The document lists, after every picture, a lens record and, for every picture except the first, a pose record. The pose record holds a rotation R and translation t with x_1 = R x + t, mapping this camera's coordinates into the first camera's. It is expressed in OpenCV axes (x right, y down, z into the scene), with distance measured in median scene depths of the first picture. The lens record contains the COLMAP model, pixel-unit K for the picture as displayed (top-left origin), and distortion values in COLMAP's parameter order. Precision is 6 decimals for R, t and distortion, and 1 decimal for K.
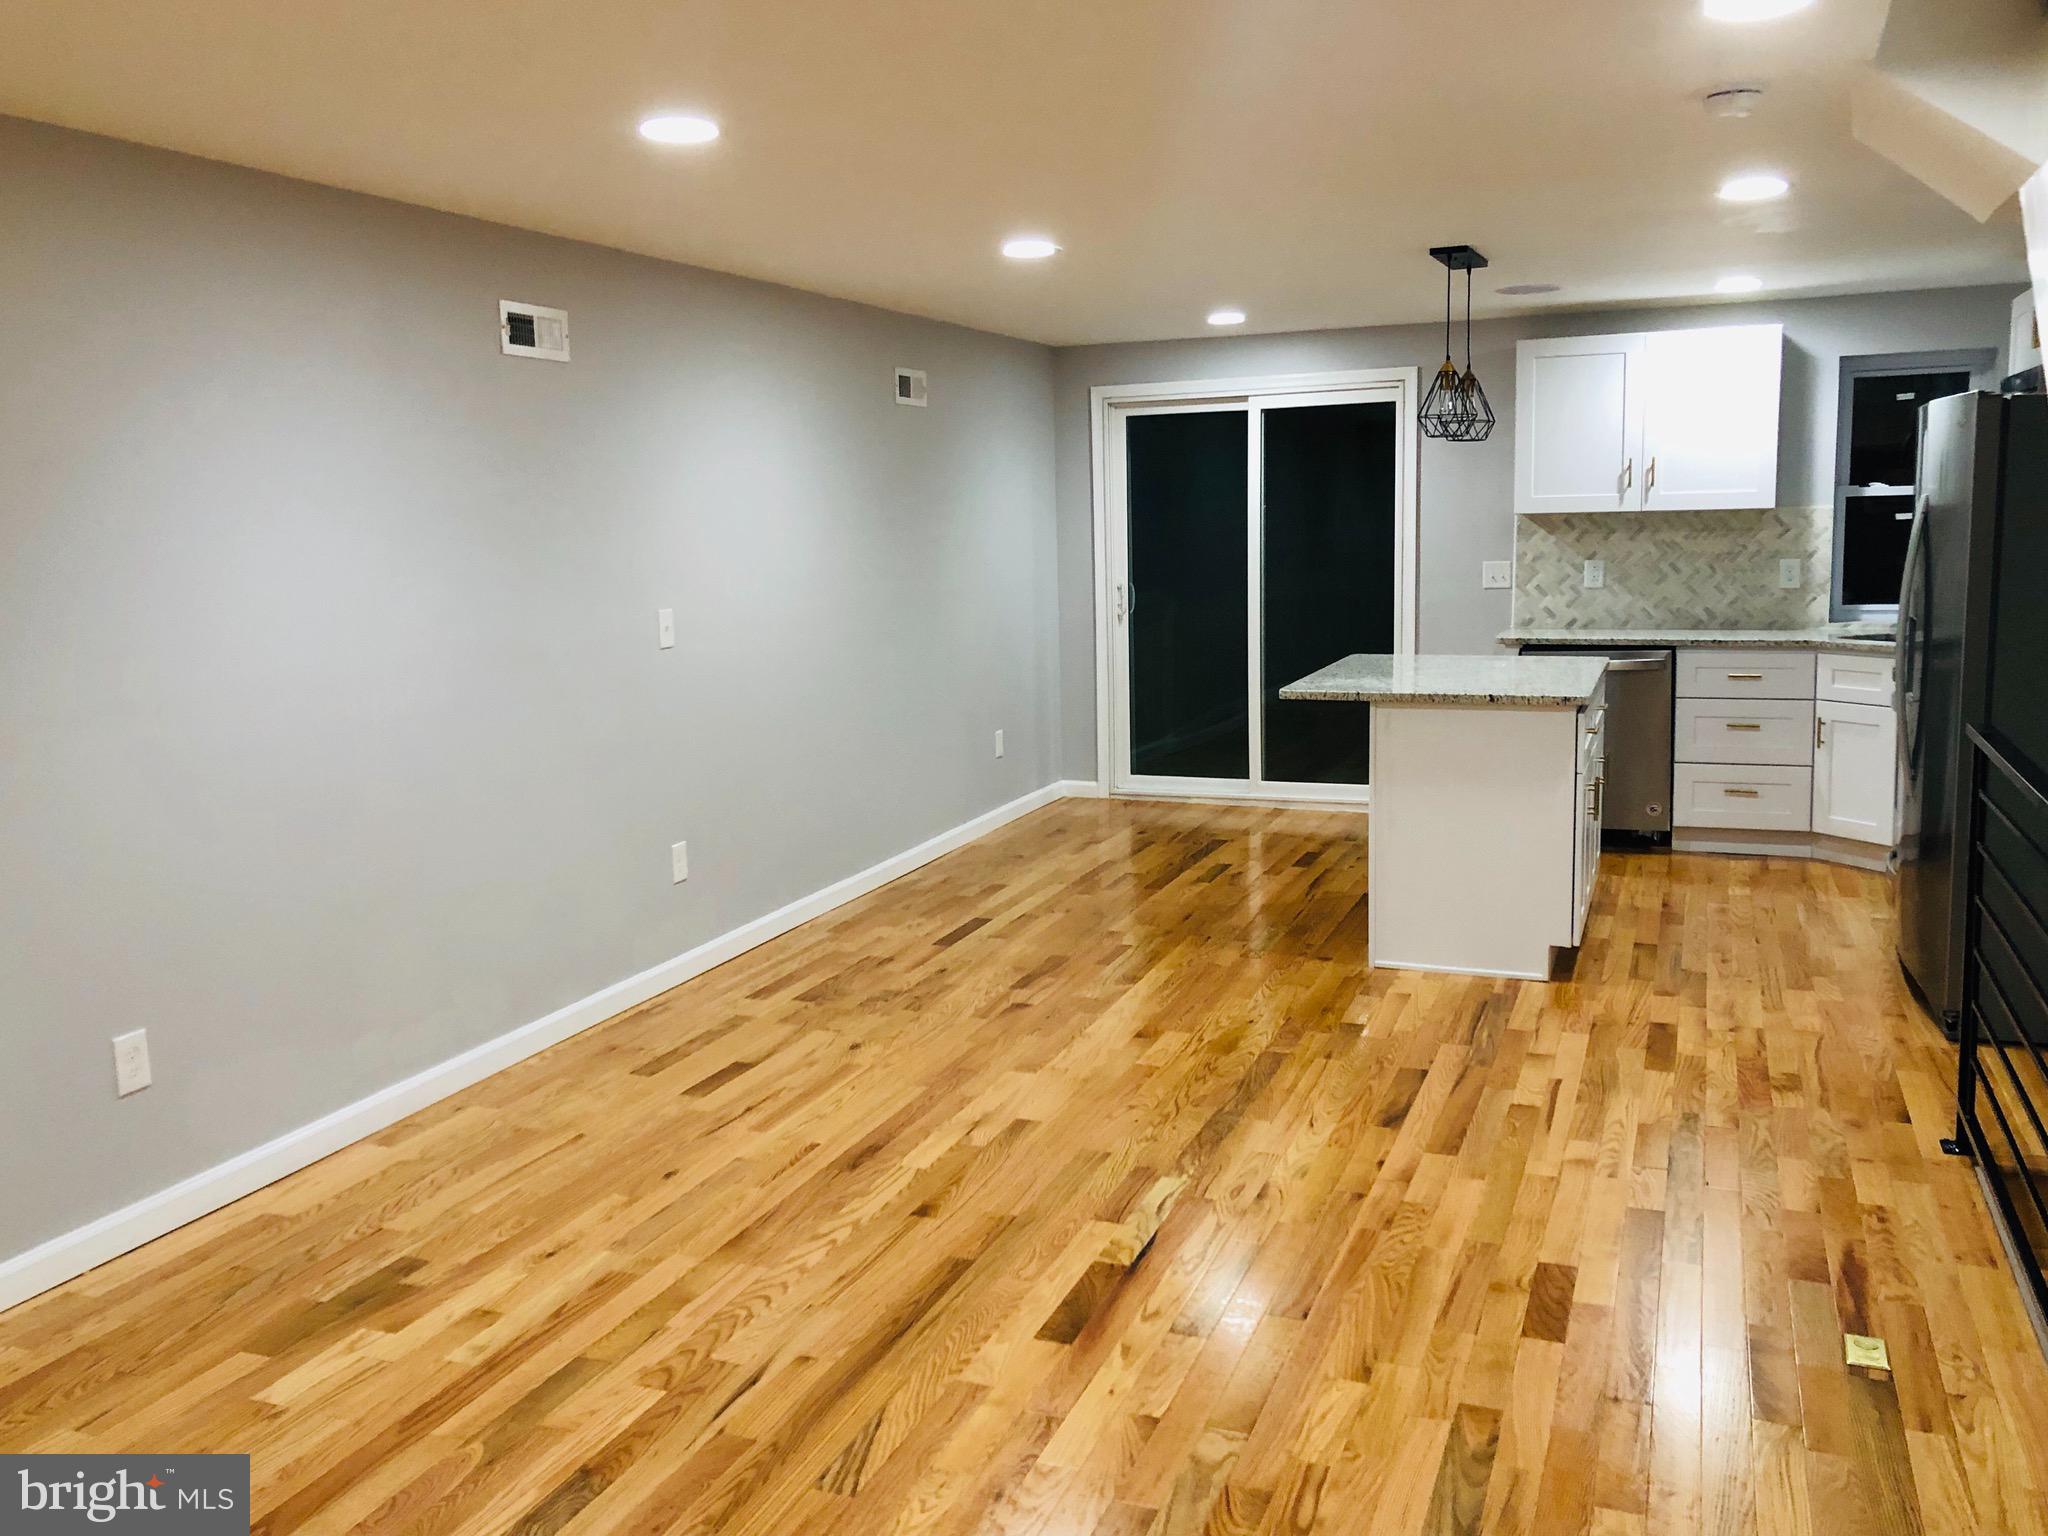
lens RADIAL K [[1715.6, 0, 1024.0], [0, 1715.6, 768.0], [0, 0, 1]] dist [0.021011, -0.013915]
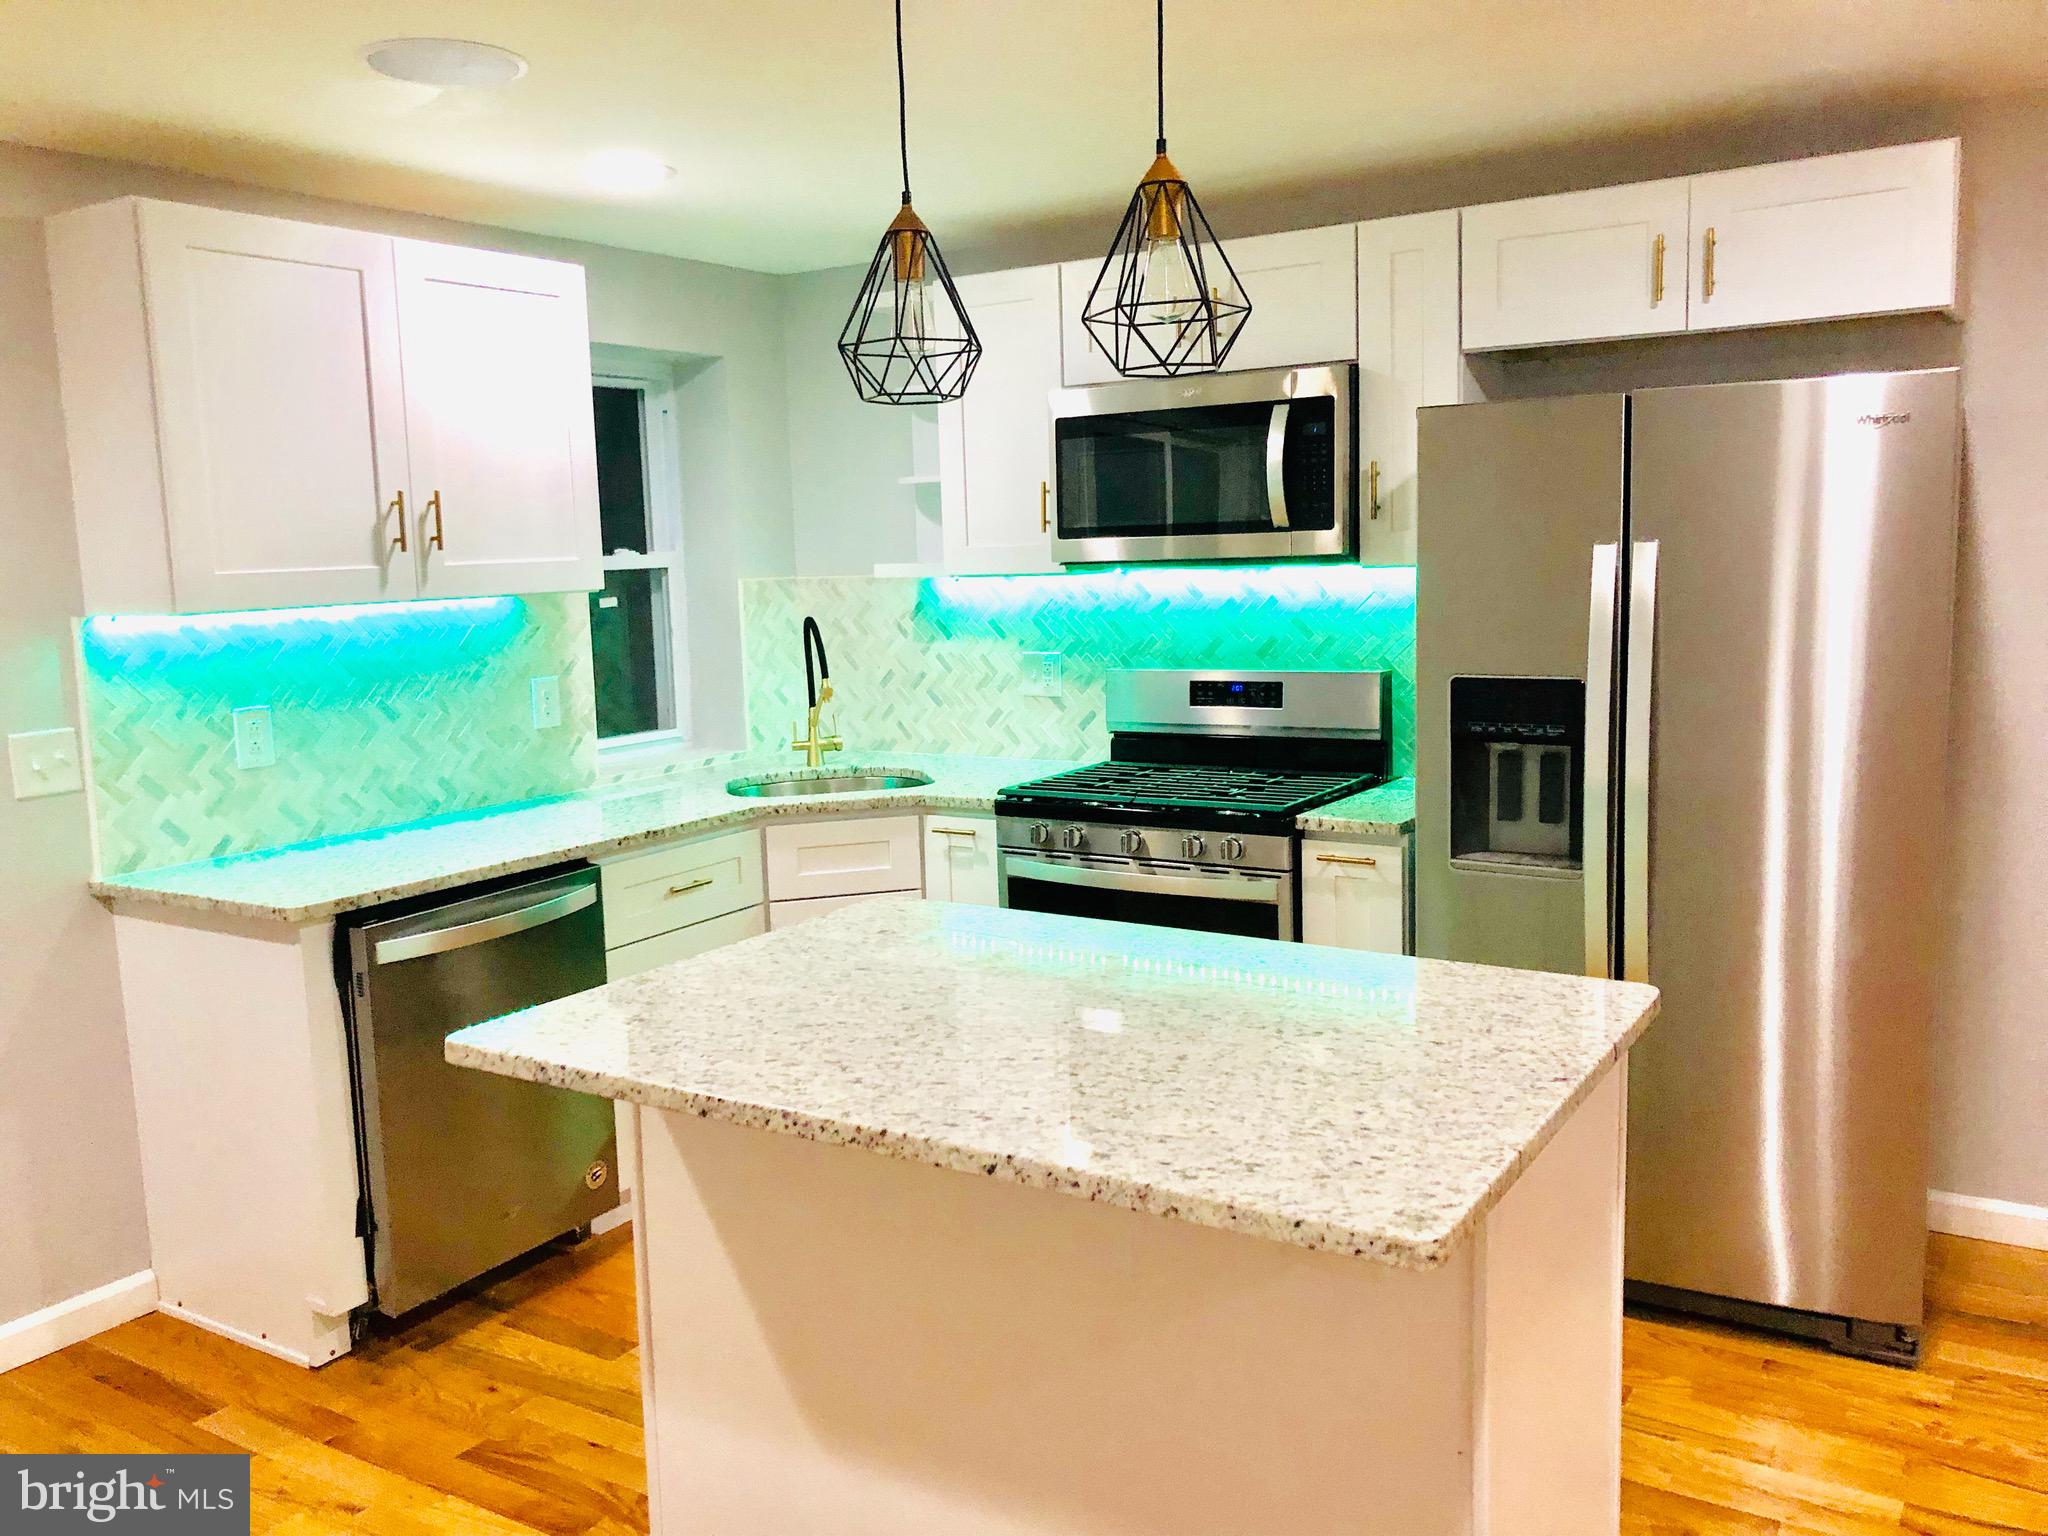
lens RADIAL K [[1679.7, 0, 1052.2], [0, 1679.7, 767.6], [0, 0, 1]] dist [0.048422, -0.091252]
pose [[0.186679, -0.114692, 0.975703, -0.117647], [0.174854, 0.981184, 0.081882, -0.155504], [-0.966735, 0.155320, 0.203221, 1.037361]]
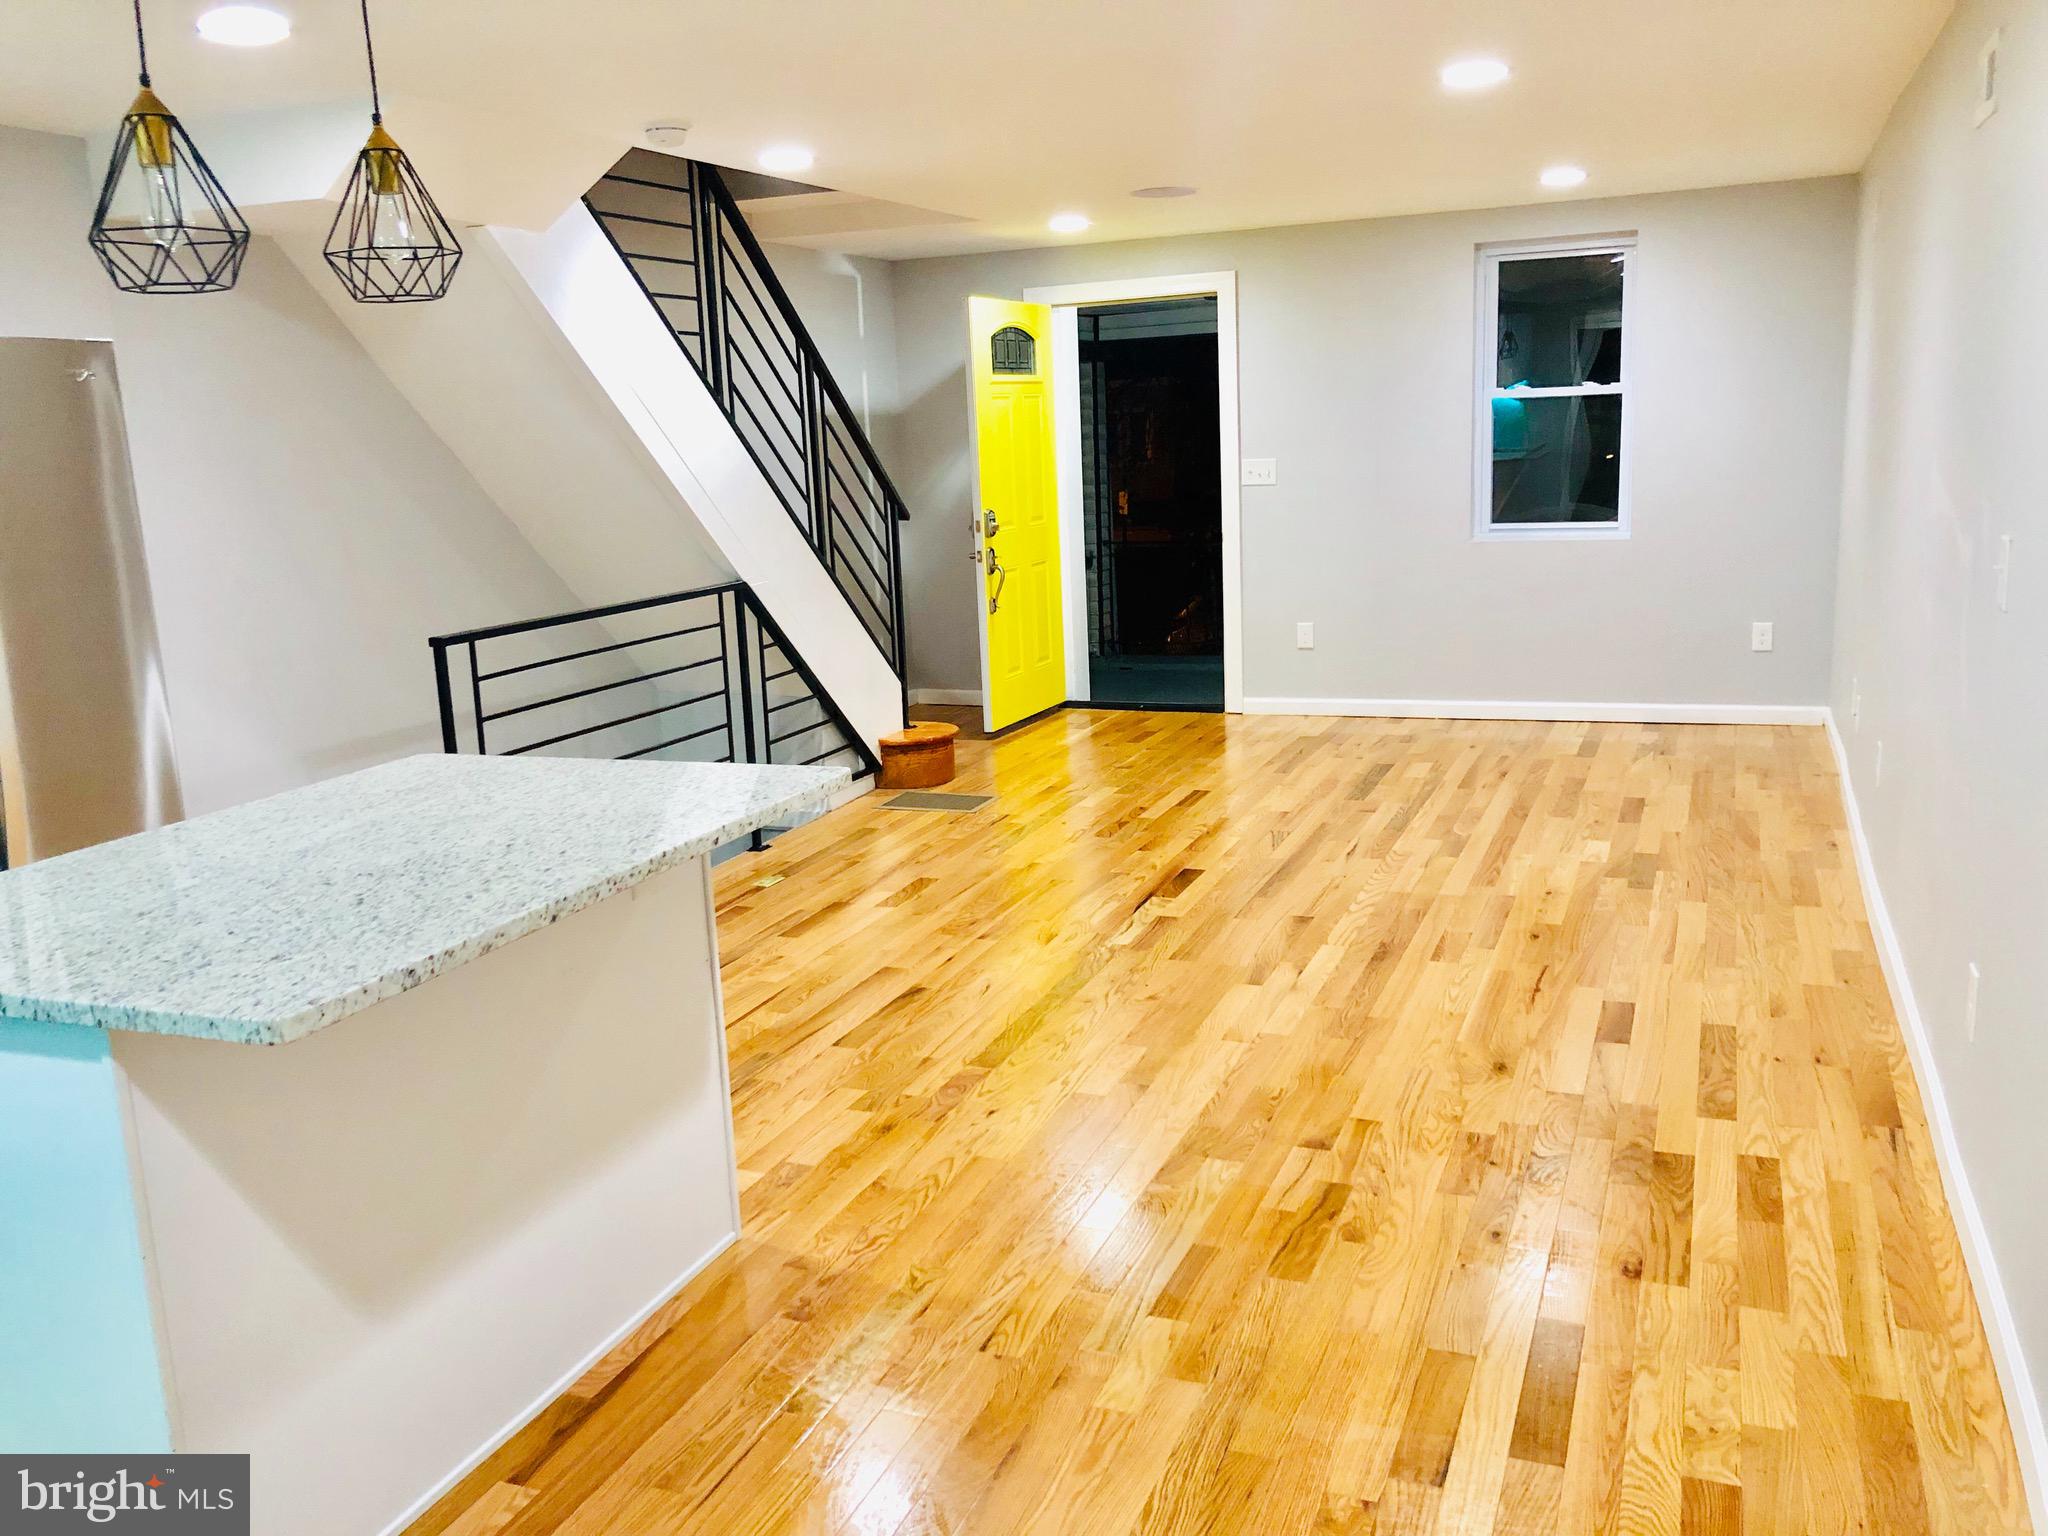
lens RADIAL K [[1642.4, 0, 1024.0], [0, 1642.4, 768.0], [0, 0, 1]] dist [-0.009006, -0.018719]
pose [[-0.997325, 0.067605, 0.027807, 0.085099], [0.073068, 0.933239, 0.351747, -0.233554], [-0.002170, 0.352837, -0.935682, 1.558405]]
